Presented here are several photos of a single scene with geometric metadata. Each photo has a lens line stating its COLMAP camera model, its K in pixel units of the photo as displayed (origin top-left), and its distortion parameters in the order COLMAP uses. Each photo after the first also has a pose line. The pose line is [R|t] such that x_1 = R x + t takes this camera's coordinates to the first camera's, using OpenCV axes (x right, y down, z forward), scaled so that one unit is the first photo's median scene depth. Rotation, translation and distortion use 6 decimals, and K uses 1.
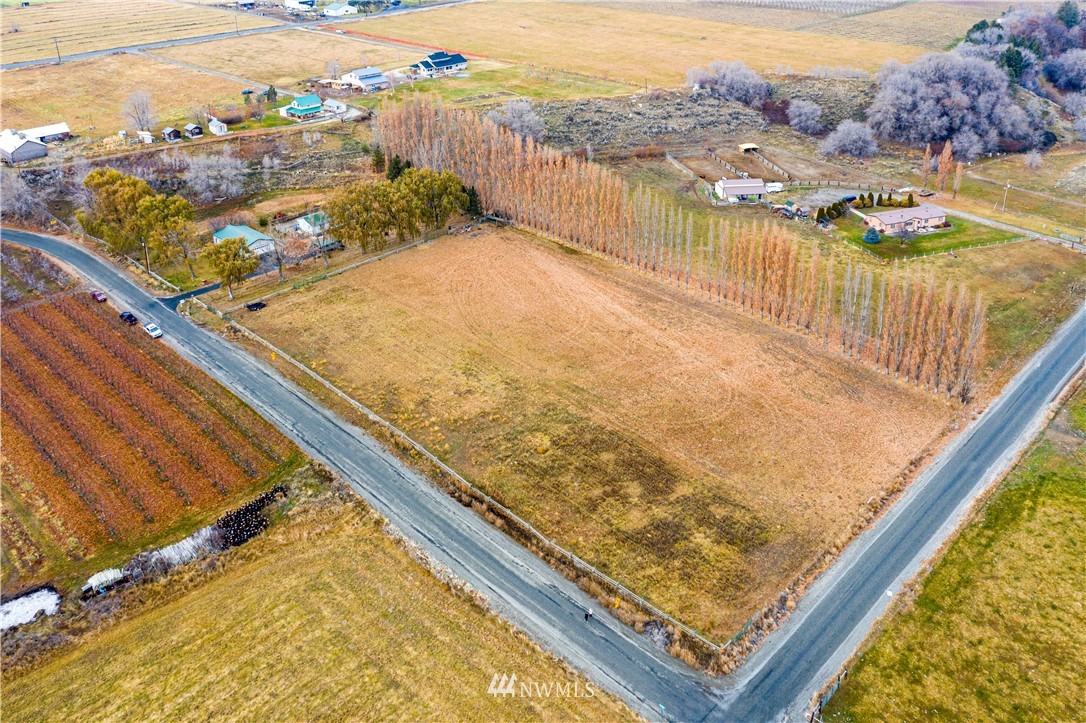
lens RADIAL K [[850.8, 0, 545.3], [0, 850.8, 361.9], [0, 0, 1]] dist [-0.013818, 0.005911]
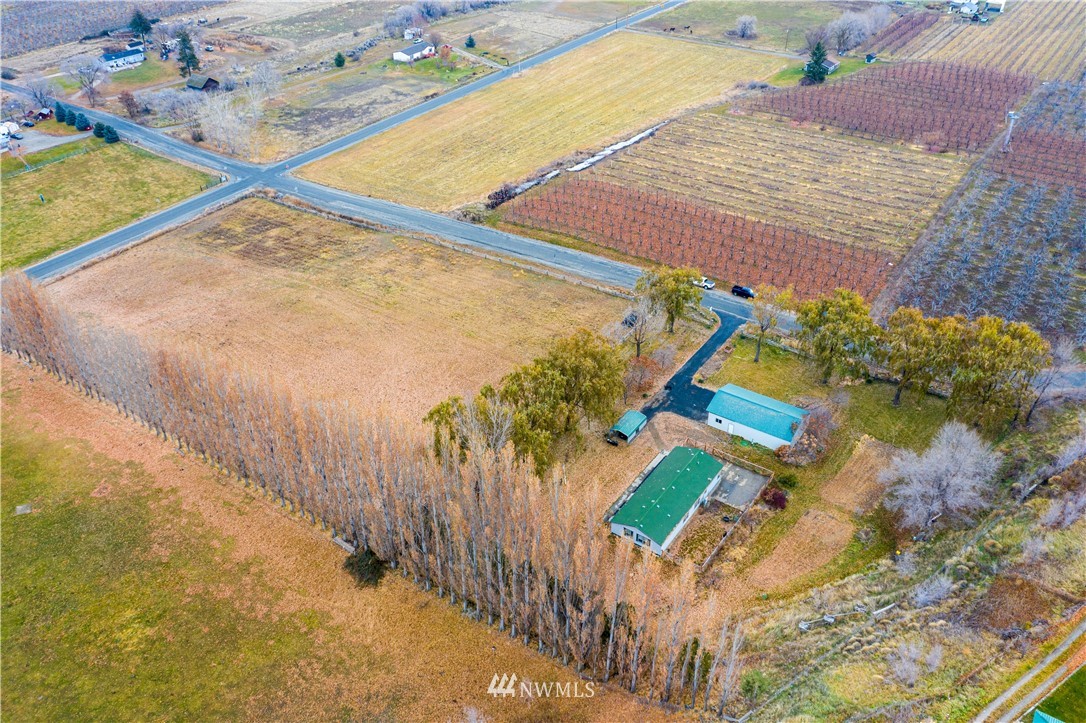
lens RADIAL K [[850.8, 0, 538.0], [0, 850.8, 362.5], [0, 0, 1]] dist [-0.013818, 0.005911]
pose [[-0.988781, 0.109844, -0.101226, -0.174623], [-0.044296, 0.431563, 0.900995, -1.031632], [0.142654, 0.895370, -0.421855, 1.691346]]
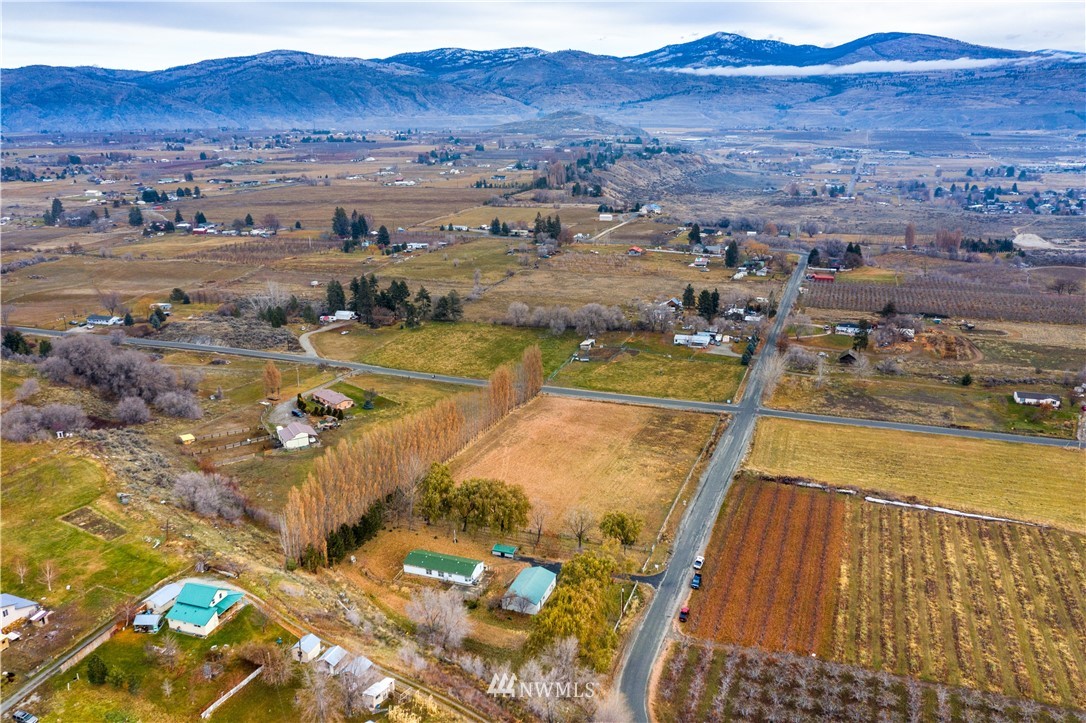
lens RADIAL K [[850.8, 0, 543.7], [0, 850.8, 361.3], [0, 0, 1]] dist [-0.013818, 0.005911]
pose [[-0.401620, -0.249290, 0.881224, -1.616046], [0.466709, 0.772199, 0.431152, -1.060242], [-0.787962, 0.584434, -0.193785, 1.425835]]
